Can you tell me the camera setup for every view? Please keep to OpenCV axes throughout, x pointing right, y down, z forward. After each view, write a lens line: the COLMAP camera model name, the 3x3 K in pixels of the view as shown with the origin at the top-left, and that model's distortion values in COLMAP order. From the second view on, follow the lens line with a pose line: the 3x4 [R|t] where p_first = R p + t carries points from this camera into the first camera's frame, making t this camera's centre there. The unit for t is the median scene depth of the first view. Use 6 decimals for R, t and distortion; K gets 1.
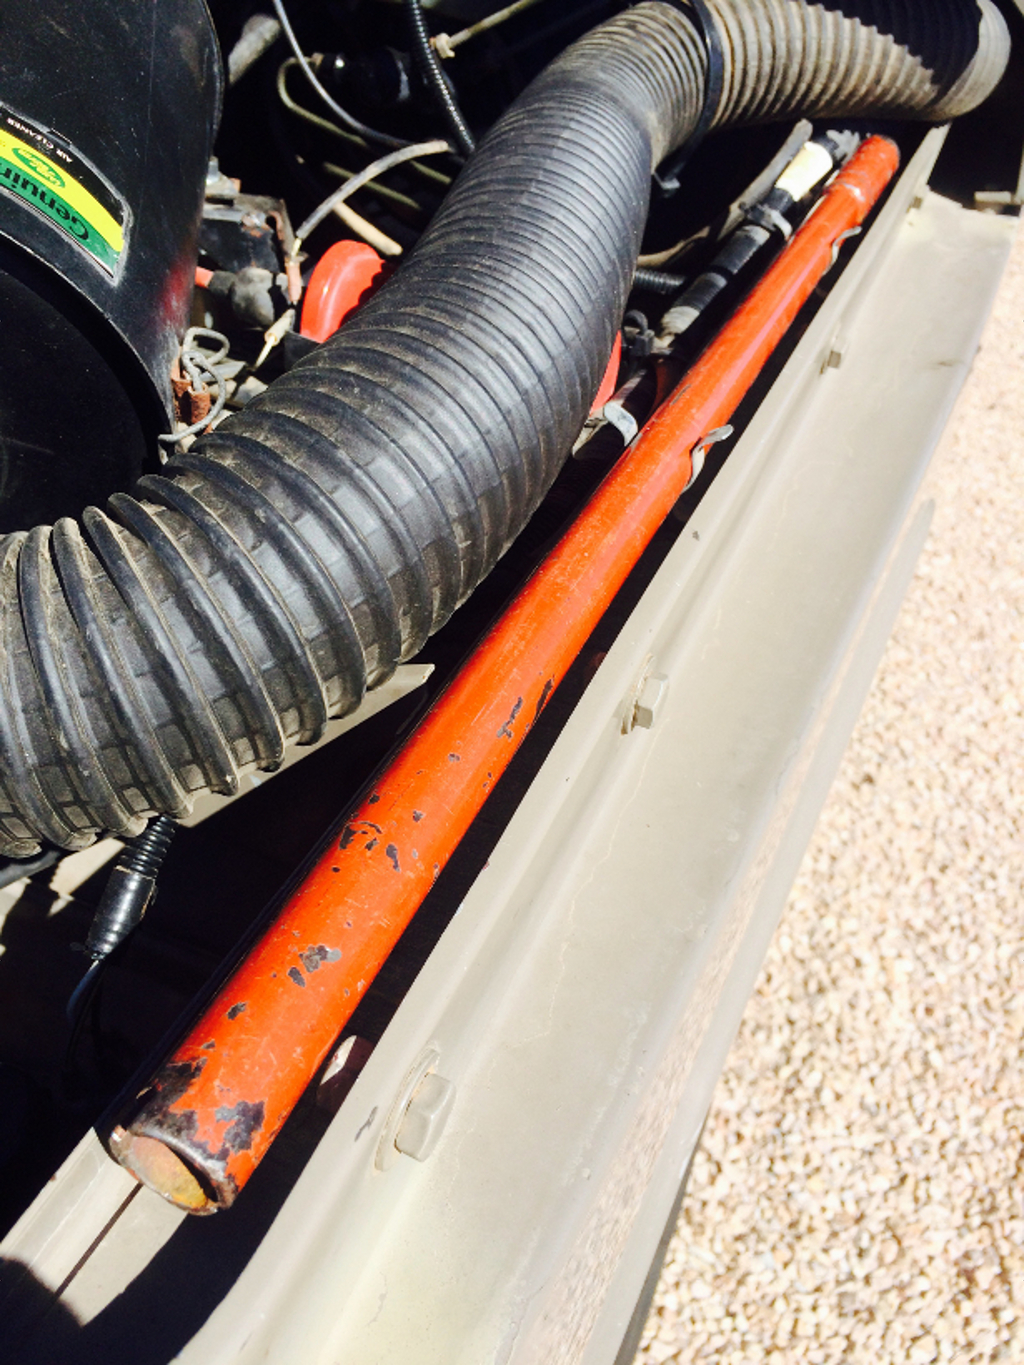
lens RADIAL K [[1163.2, 0, 512.0], [0, 1163.2, 682.5], [0, 0, 1]] dist [0.076705, -0.130549]
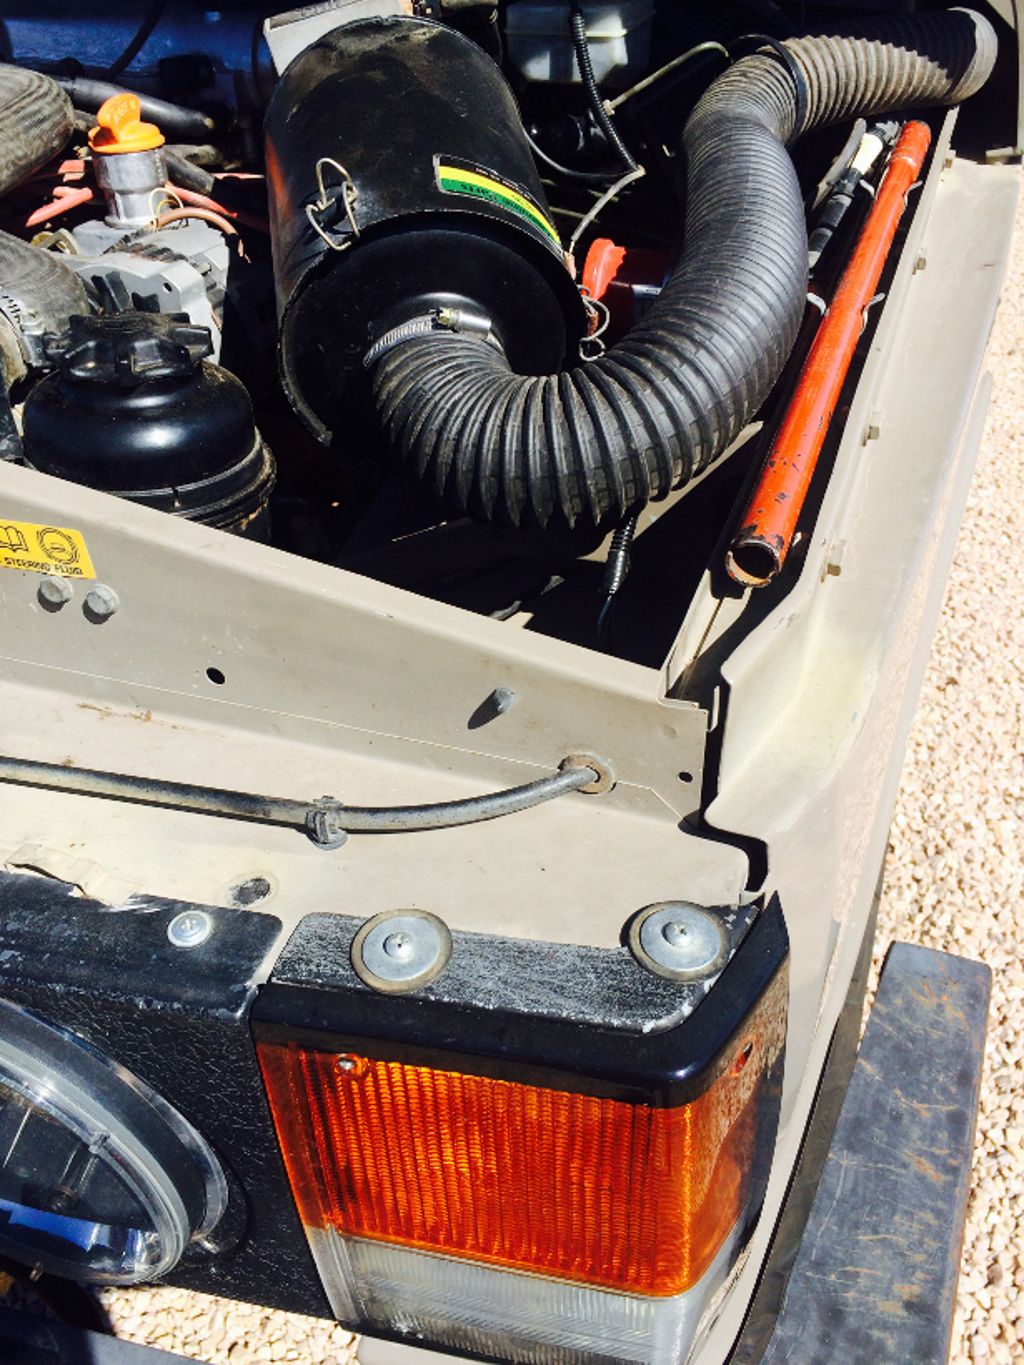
lens RADIAL K [[1145.1, 0, 512.0], [0, 1145.1, 682.5], [0, 0, 1]] dist [0.064957, -0.098068]
pose [[0.989843, -0.134348, -0.046497, -0.096992], [0.133160, 0.990705, -0.027787, 0.089441], [0.049798, 0.021313, 0.998532, -0.200314]]
